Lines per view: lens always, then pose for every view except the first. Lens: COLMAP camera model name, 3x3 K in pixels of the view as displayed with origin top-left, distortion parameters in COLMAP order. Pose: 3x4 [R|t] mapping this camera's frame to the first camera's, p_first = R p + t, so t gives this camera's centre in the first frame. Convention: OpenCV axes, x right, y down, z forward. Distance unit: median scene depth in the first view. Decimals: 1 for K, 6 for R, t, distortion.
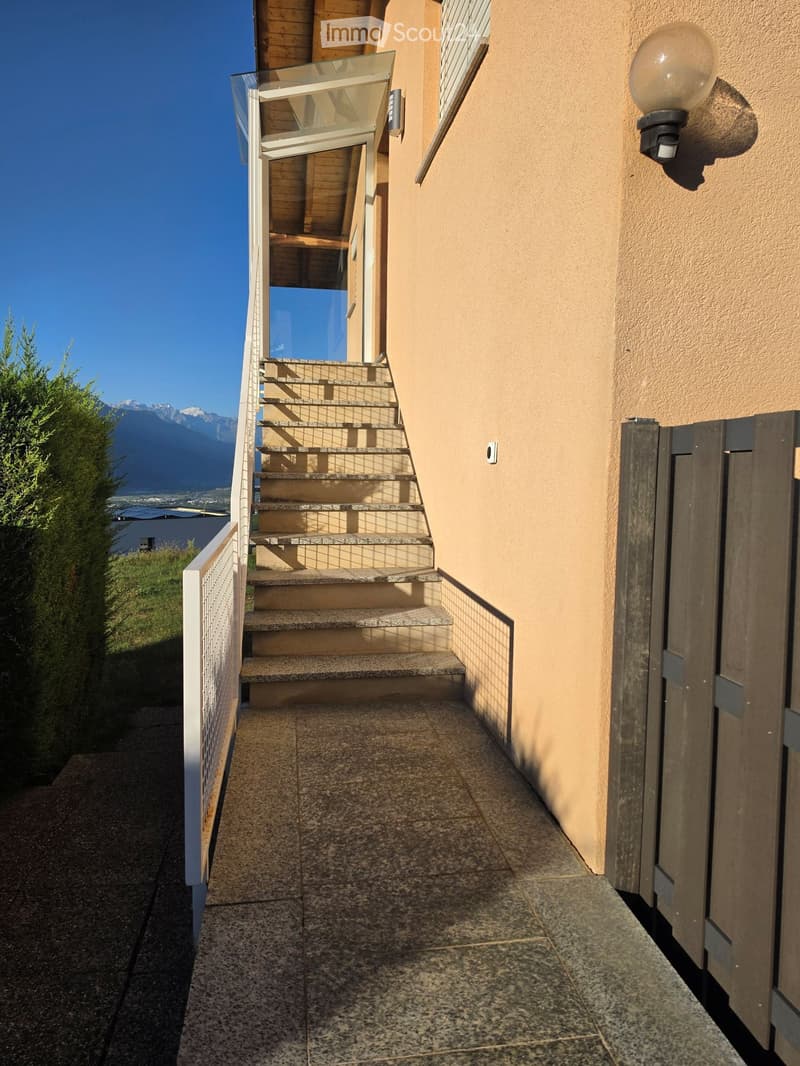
lens RADIAL K [[730.9, 0, 391.1], [0, 730.9, 529.7], [0, 0, 1]] dist [0.081156, -0.129888]
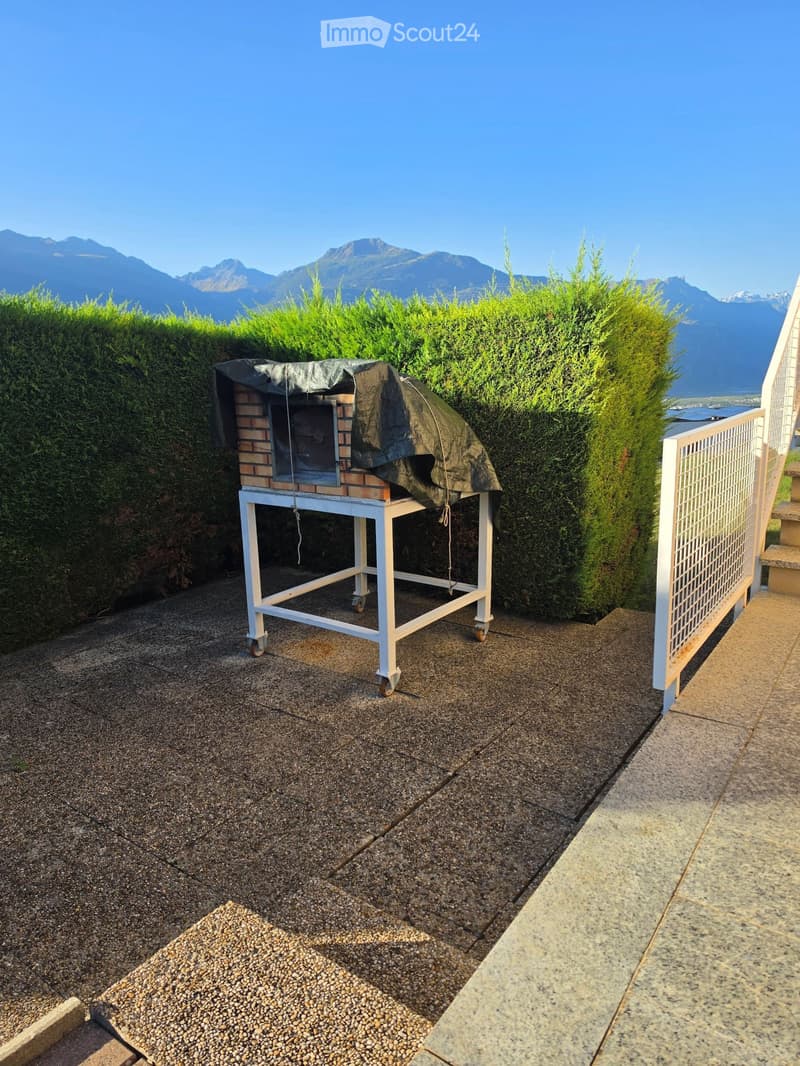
lens RADIAL K [[733.2, 0, 403.0], [0, 733.2, 525.4], [0, 0, 1]] dist [0.133669, -0.217512]
pose [[0.728420, 0.114400, -0.675513, 0.139053], [-0.029230, 0.990252, 0.136184, 0.021908], [0.684507, -0.079454, 0.724663, -0.118128]]
